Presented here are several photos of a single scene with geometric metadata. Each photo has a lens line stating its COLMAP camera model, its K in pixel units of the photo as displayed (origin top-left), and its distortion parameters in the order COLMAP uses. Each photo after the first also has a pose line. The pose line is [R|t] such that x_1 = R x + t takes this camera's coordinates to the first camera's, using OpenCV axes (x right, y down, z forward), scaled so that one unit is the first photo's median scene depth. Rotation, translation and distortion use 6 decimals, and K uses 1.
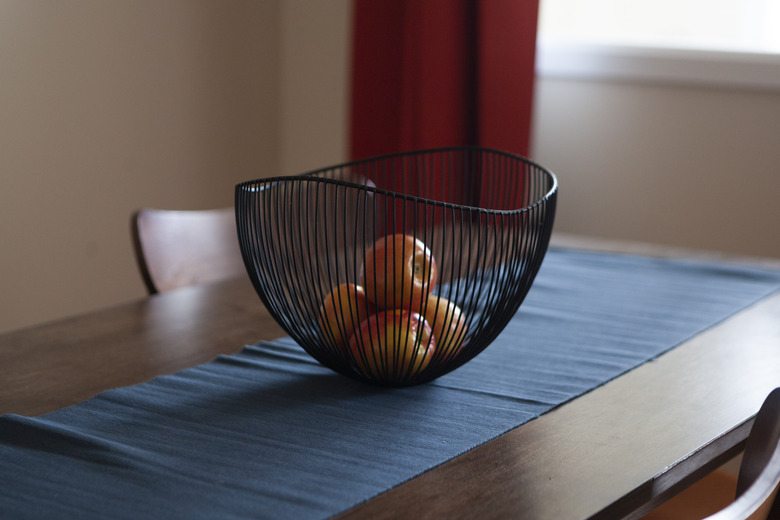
lens RADIAL K [[1590.1, 0, 390.0], [0, 1590.1, 260.0], [0, 0, 1]] dist [0.008692, 0.000133]
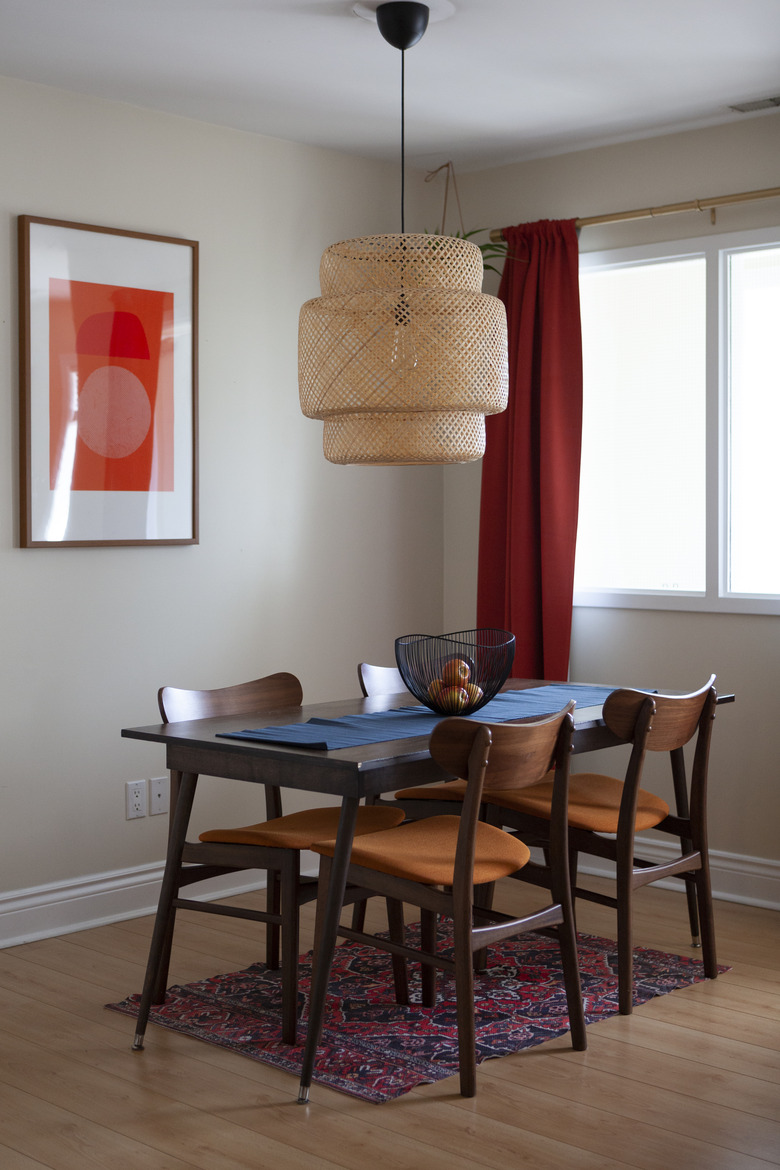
lens RADIAL K [[1594.0, 0, 390.0], [0, 1594.0, 585.0], [0, 0, 1]] dist [0.000418, -0.000045]
pose [[0.990832, -0.006929, -0.134920, 0.204970], [-0.011963, 0.990260, -0.138713, 0.185532], [0.134567, 0.139055, 0.981099, -1.332112]]
